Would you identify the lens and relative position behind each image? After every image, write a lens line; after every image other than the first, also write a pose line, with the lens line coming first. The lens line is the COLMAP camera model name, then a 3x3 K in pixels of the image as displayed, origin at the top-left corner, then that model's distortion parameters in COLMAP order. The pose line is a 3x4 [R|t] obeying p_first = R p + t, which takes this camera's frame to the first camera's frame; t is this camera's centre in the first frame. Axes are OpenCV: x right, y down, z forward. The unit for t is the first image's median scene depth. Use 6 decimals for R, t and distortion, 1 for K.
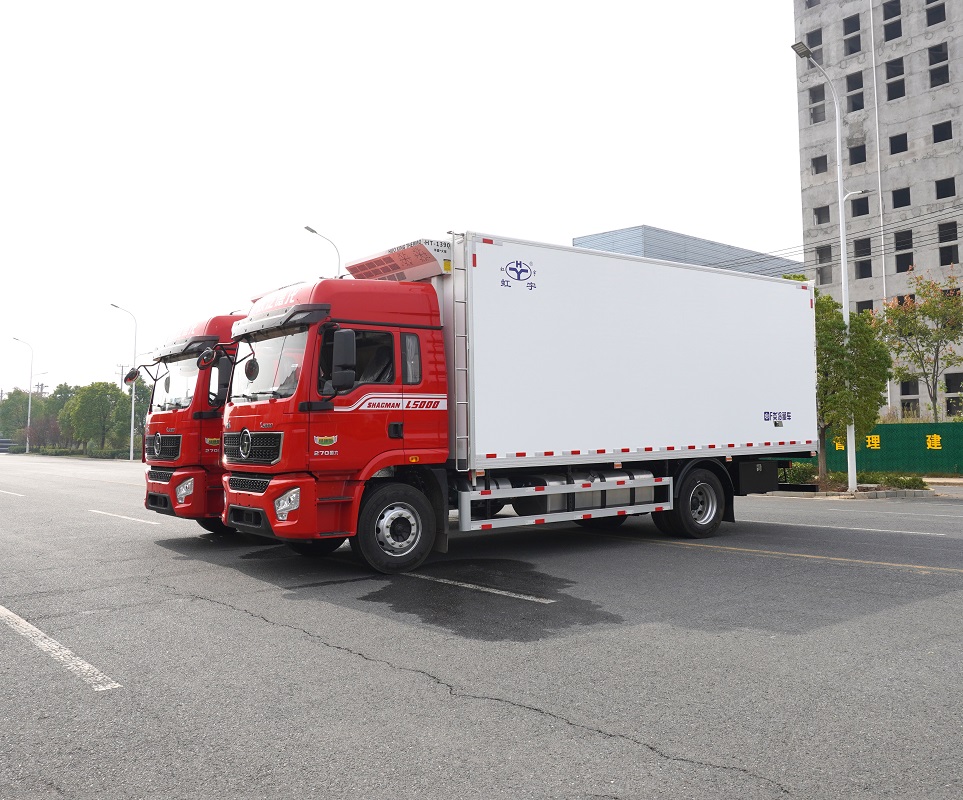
lens RADIAL K [[912.2, 0, 481.5], [0, 912.2, 400.0], [0, 0, 1]] dist [0.000024, 0.000208]
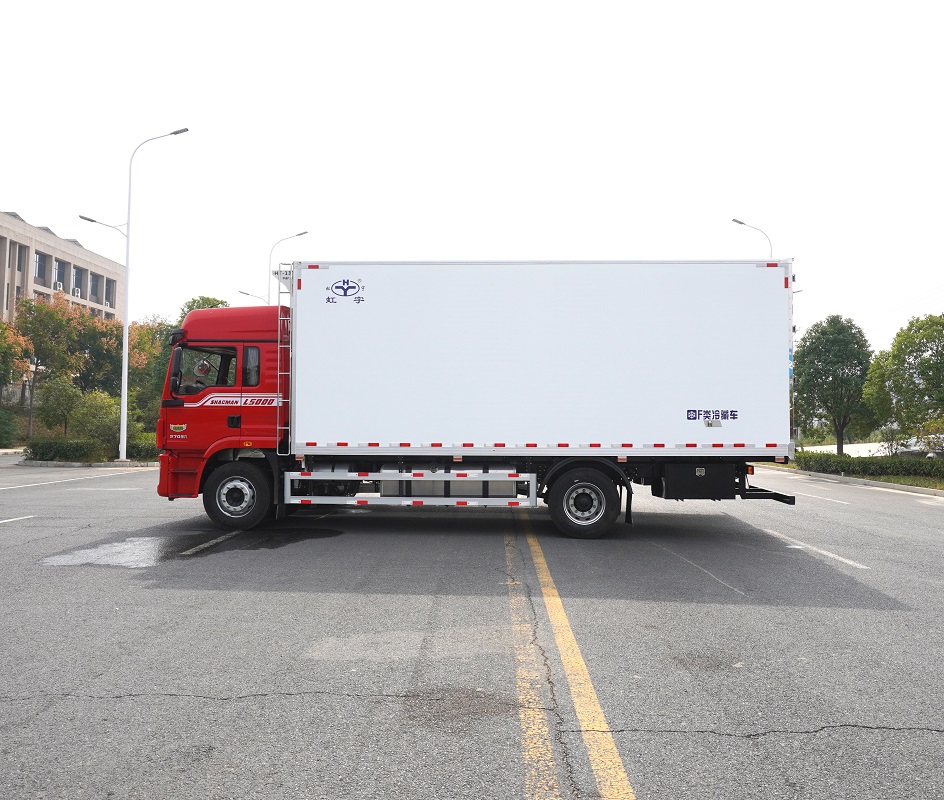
lens RADIAL K [[600.6, 0, 472.0], [0, 600.6, 400.0], [0, 0, 1]] dist [0.002723, 0.000926]
pose [[0.766713, -0.001250, -0.641988, 0.669229], [0.003016, 0.999994, 0.001655, 0.001928], [0.641983, -0.003206, 0.766713, 0.514963]]
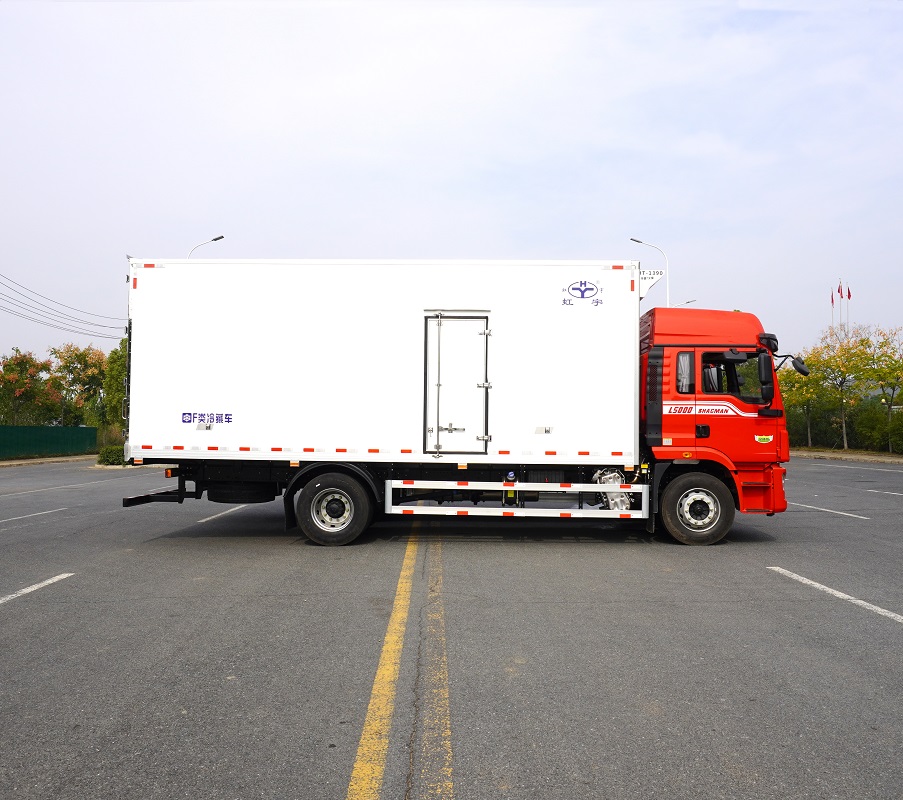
lens RADIAL K [[624.2, 0, 451.5], [0, 624.2, 400.0], [0, 0, 1]] dist [-0.037950, -0.006867]
pose [[0.776003, 0.003314, -0.630721, 0.402622], [-0.010092, 0.999923, -0.007163, 0.001156], [0.630649, 0.011924, 0.775977, 0.308060]]
